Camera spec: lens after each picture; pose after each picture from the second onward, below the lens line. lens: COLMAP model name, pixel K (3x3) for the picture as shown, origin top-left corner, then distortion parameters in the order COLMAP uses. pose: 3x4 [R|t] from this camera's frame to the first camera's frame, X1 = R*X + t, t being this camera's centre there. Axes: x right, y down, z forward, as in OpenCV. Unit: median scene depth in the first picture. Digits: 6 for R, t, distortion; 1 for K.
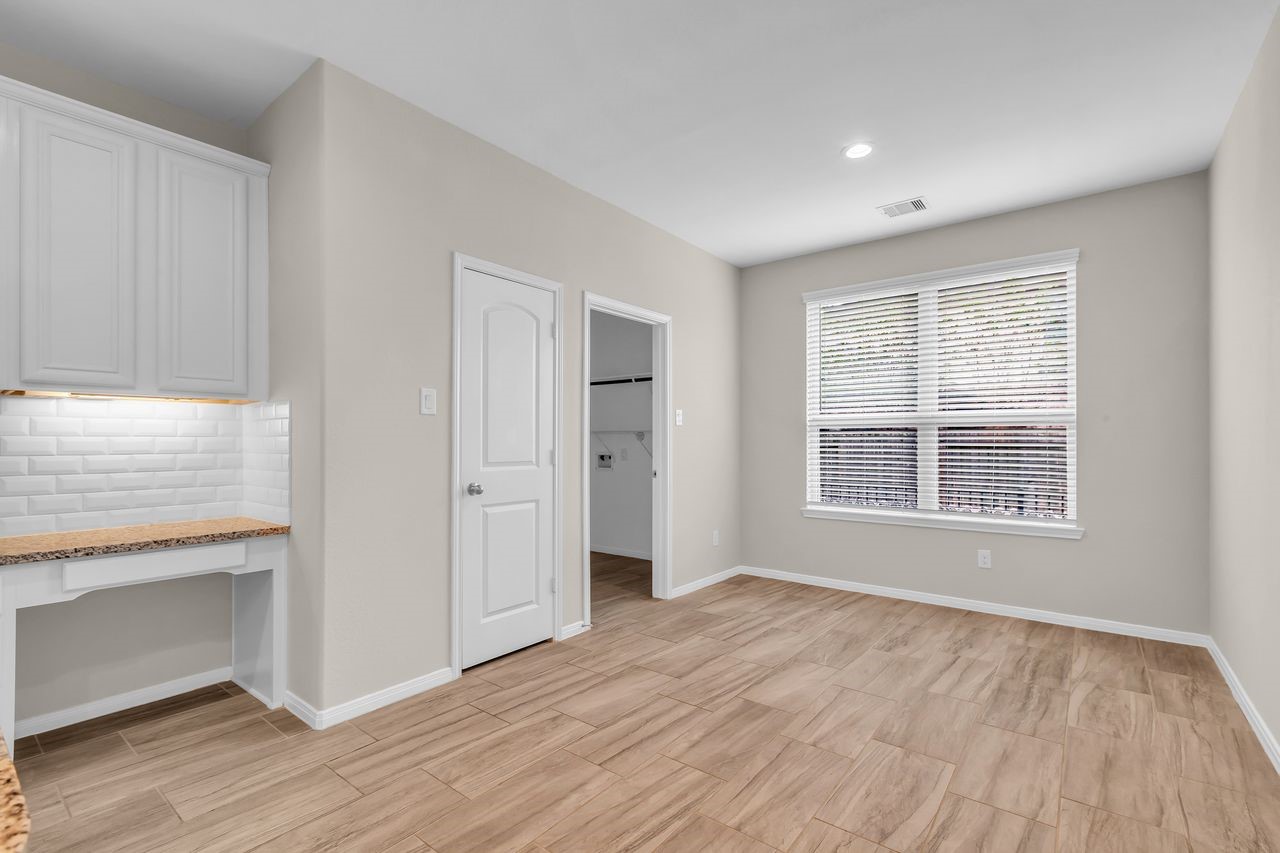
lens RADIAL K [[585.0, 0, 642.0], [0, 585.0, 440.0], [0, 0, 1]] dist [0.029247, -0.005202]
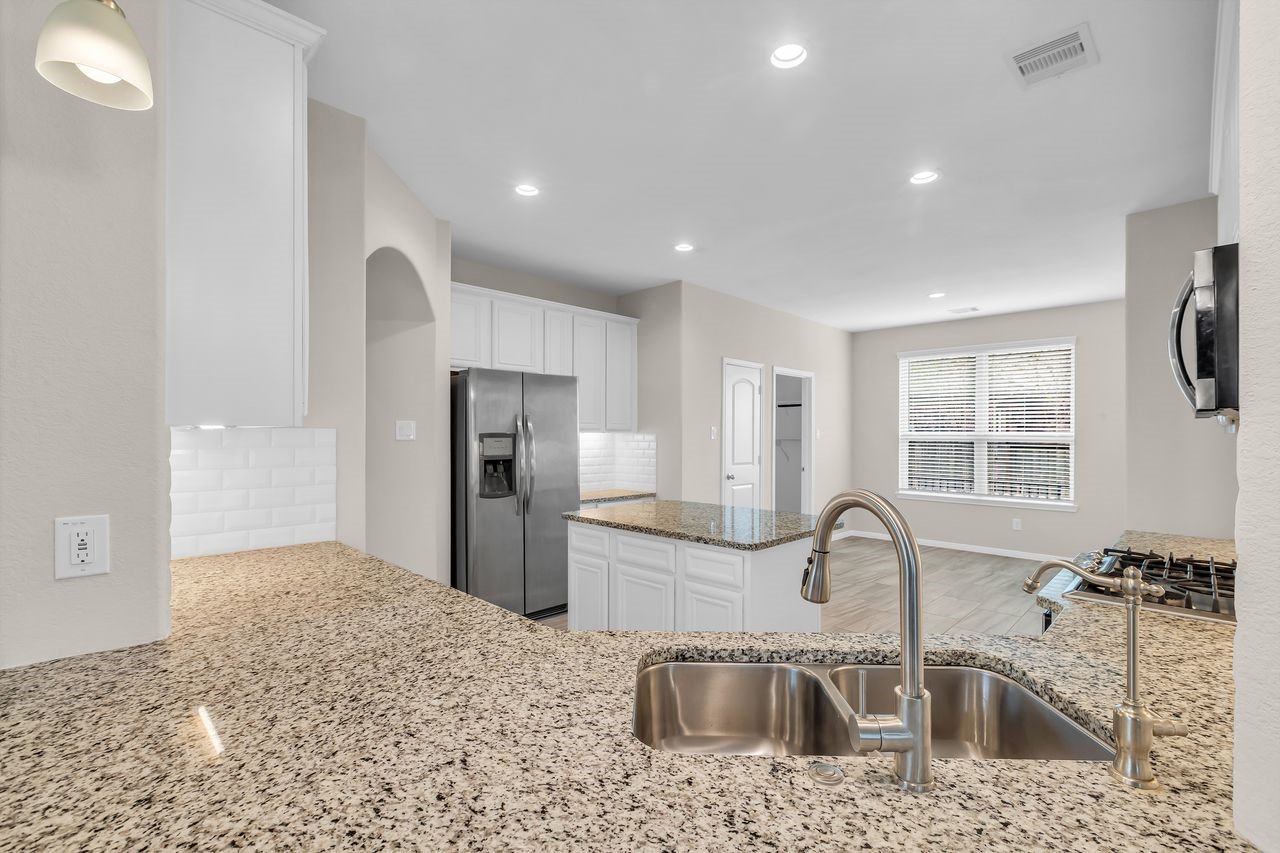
lens RADIAL K [[585.0, 0, 641.5], [0, 585.0, 428.3], [0, 0, 1]] dist [0.029247, -0.005202]
pose [[0.994774, 0.006550, -0.101894, -0.316514], [-0.006656, 0.999978, -0.000697, -0.062062], [0.101887, 0.001371, 0.994795, -0.813631]]
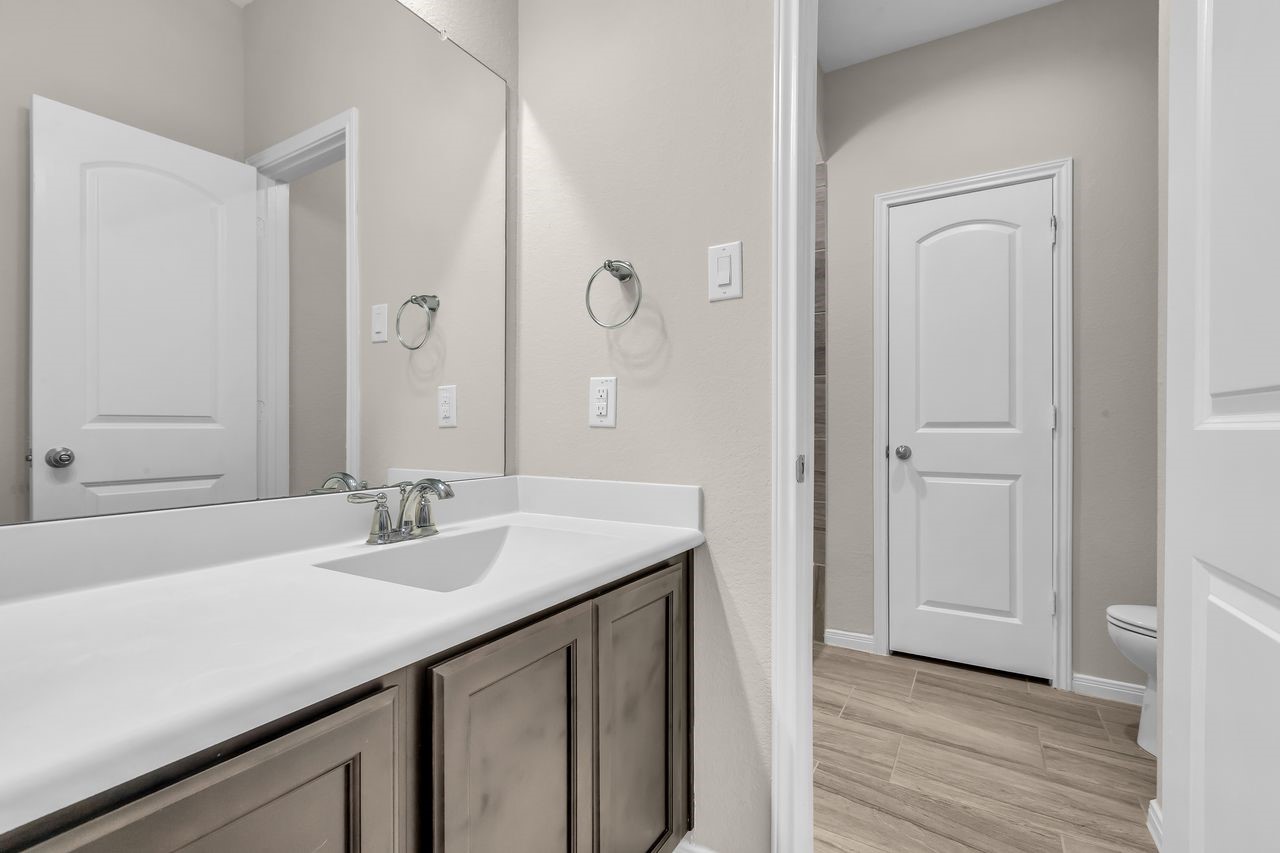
lens RADIAL K [[585.0, 0, 635.0], [0, 585.0, 431.1], [0, 0, 1]] dist [0.029247, -0.005202]
pose [[0.129073, 0.003445, -0.991629, 0.443968], [-0.001480, 0.999994, 0.003281, 0.040853], [0.991634, 0.001044, 0.129077, 0.400100]]
